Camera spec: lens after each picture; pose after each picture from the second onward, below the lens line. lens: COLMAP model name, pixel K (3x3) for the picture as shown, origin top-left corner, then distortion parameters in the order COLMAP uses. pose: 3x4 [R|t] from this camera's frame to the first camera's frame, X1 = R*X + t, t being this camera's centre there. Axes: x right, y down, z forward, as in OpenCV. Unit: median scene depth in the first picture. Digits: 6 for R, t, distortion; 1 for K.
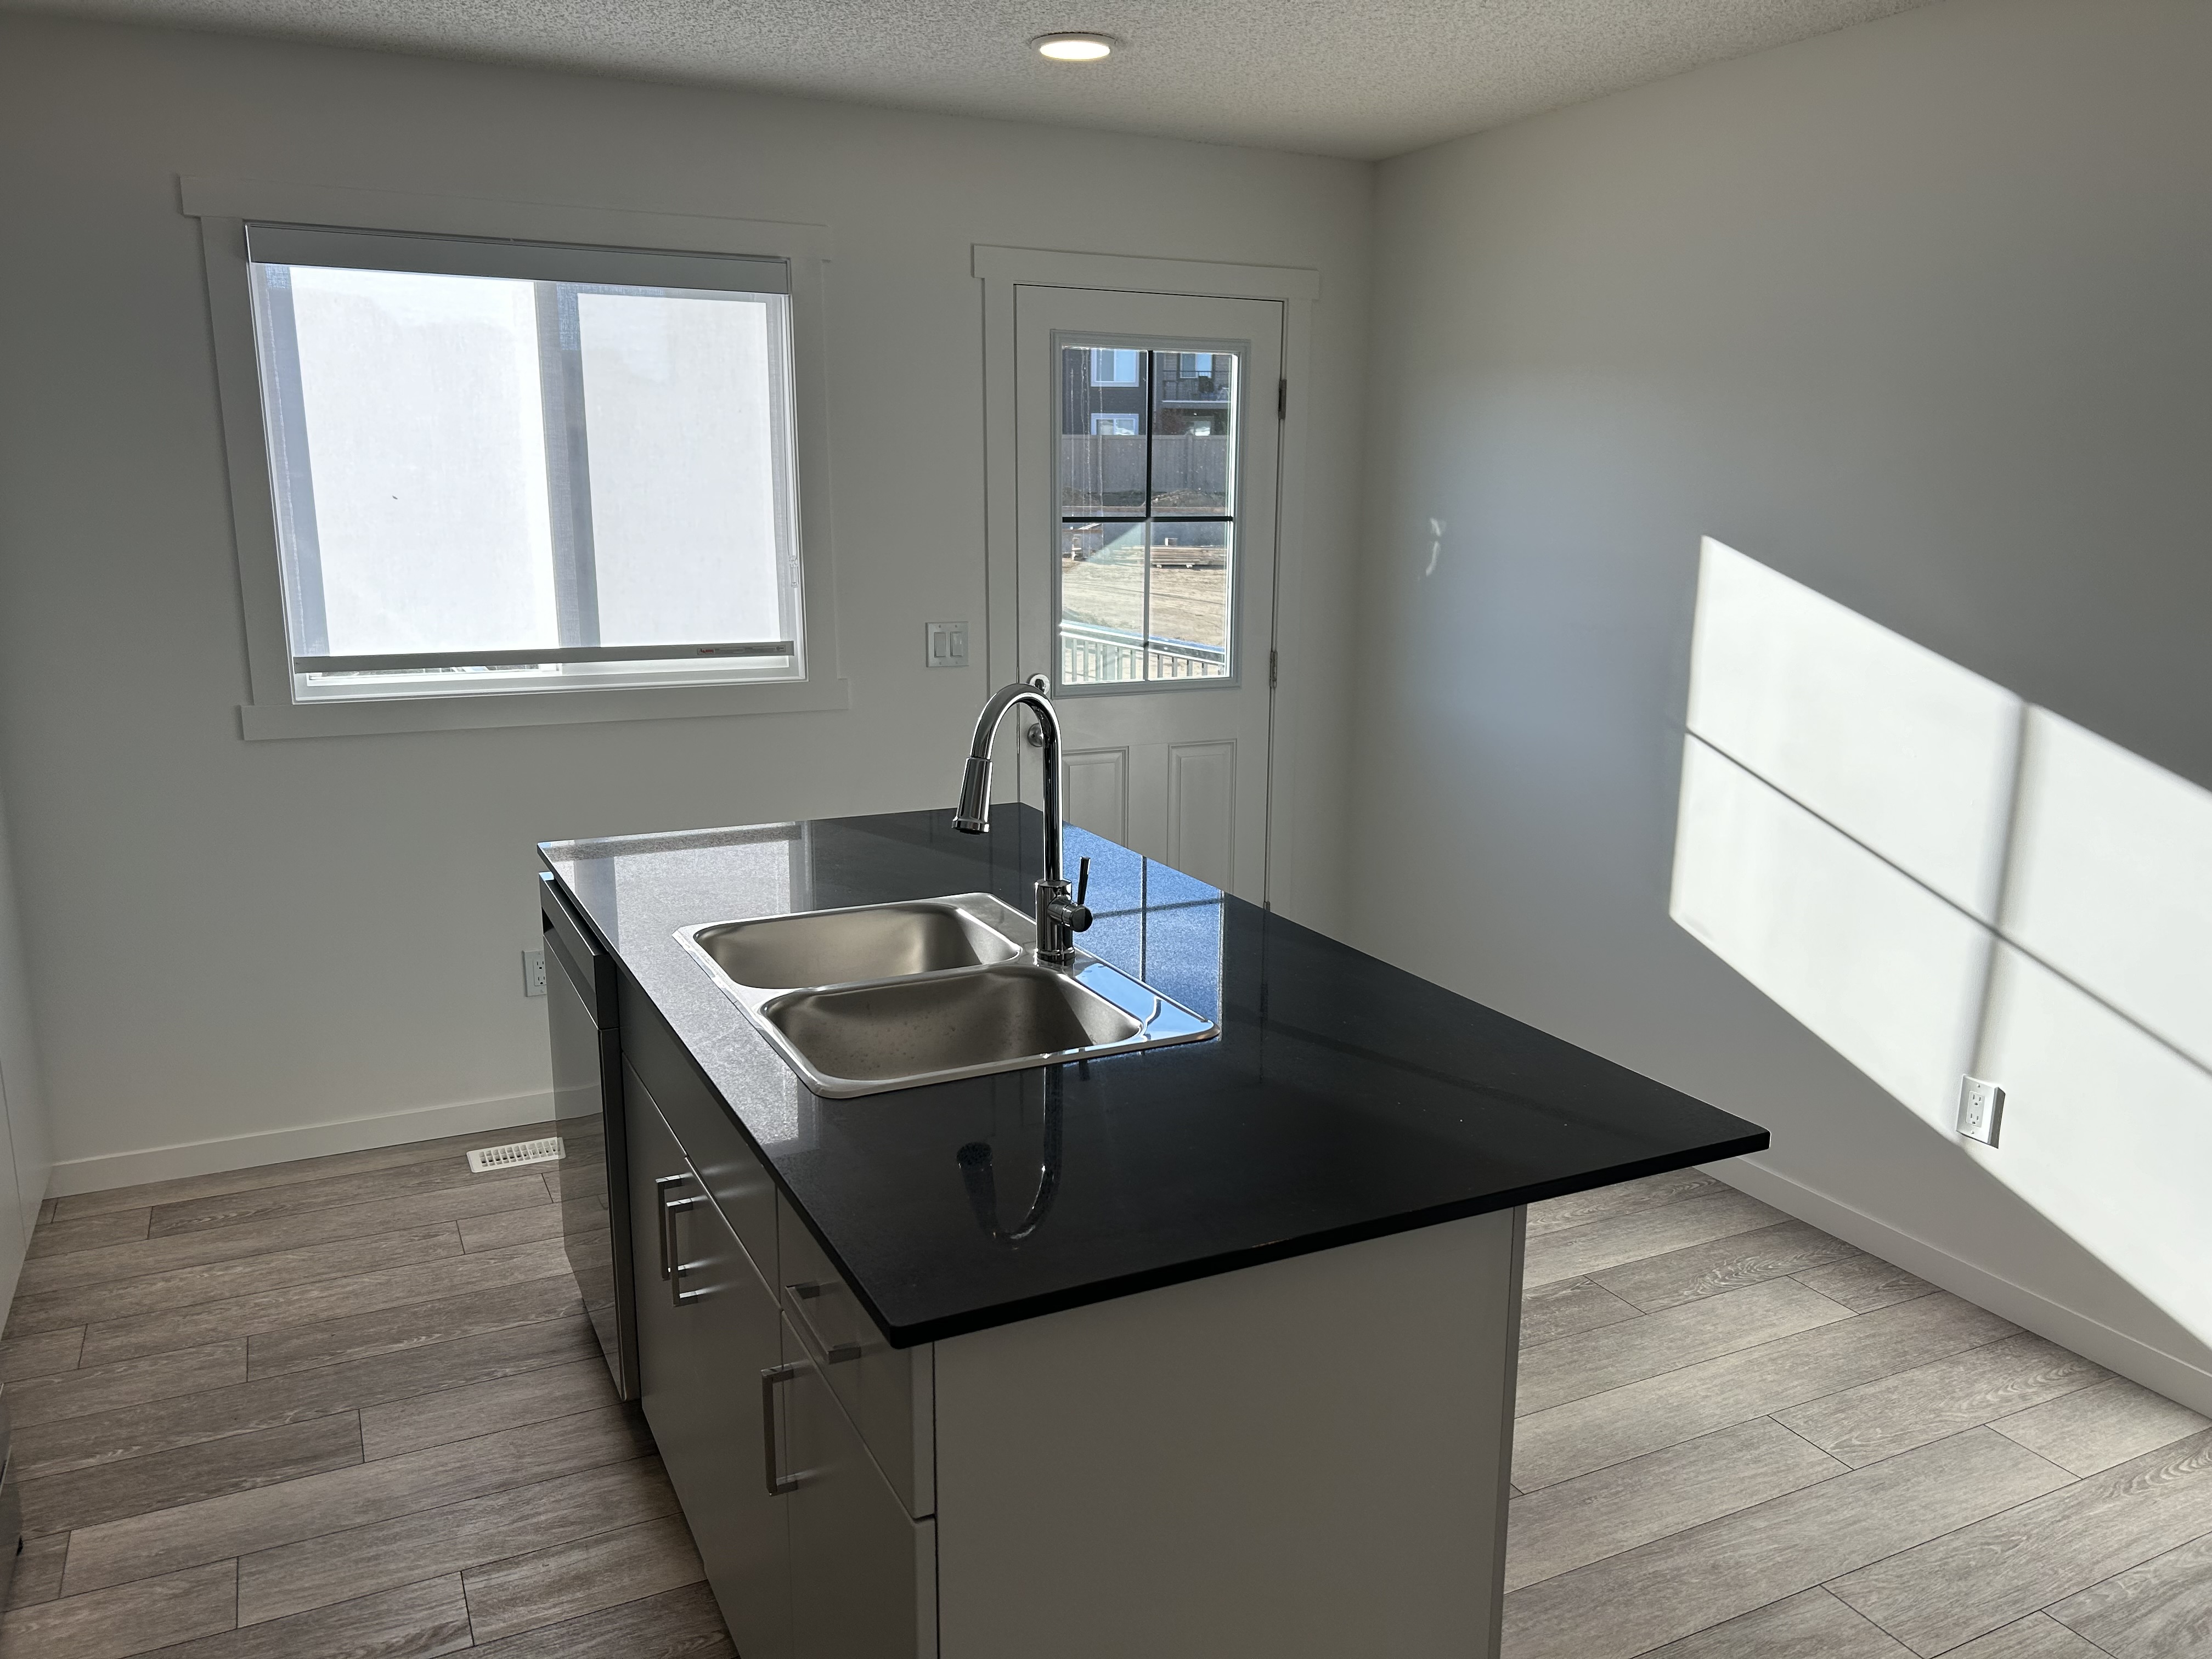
lens RADIAL K [[1655.7, 0, 1105.6], [0, 1655.7, 857.9], [0, 0, 1]] dist [0.046363, -0.059046]
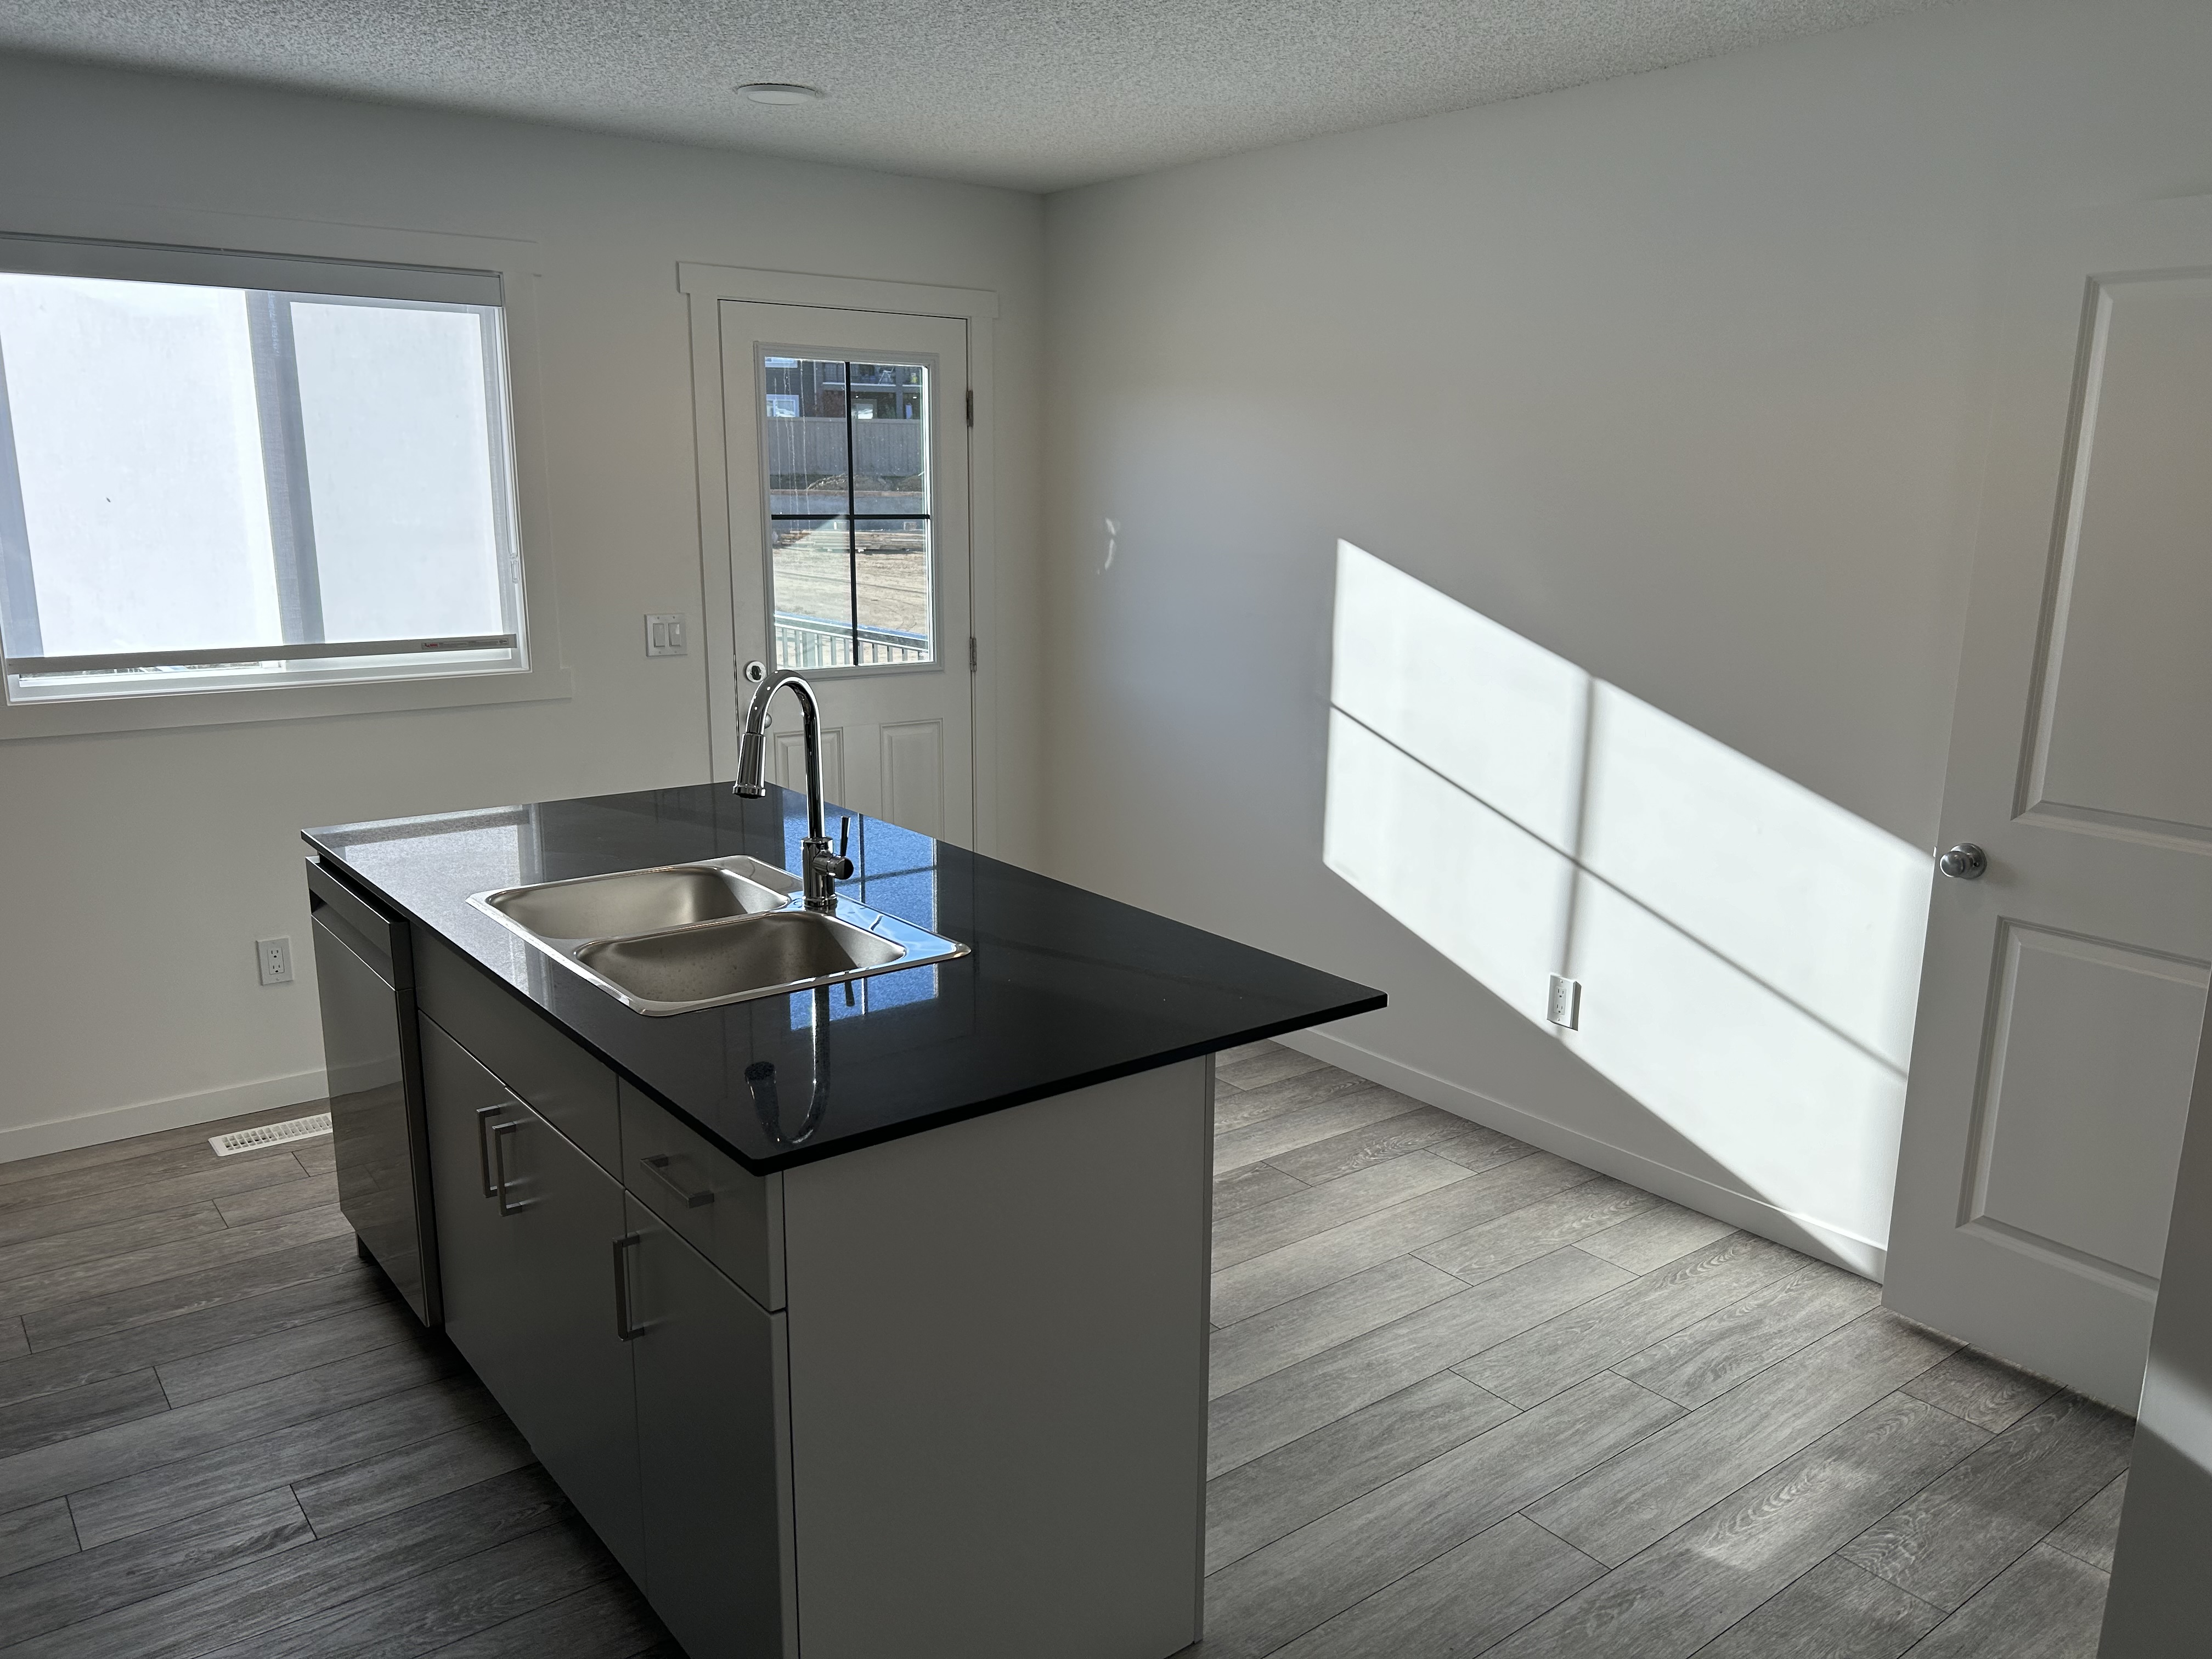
lens RADIAL K [[1655.7, 0, 1110.1], [0, 1655.7, 841.5], [0, 0, 1]] dist [0.046363, -0.059046]
pose [[0.980400, -0.037883, 0.193341, -0.036119], [0.038004, 0.999273, 0.003086, 0.013679], [-0.193317, 0.004323, 0.981127, -0.130240]]
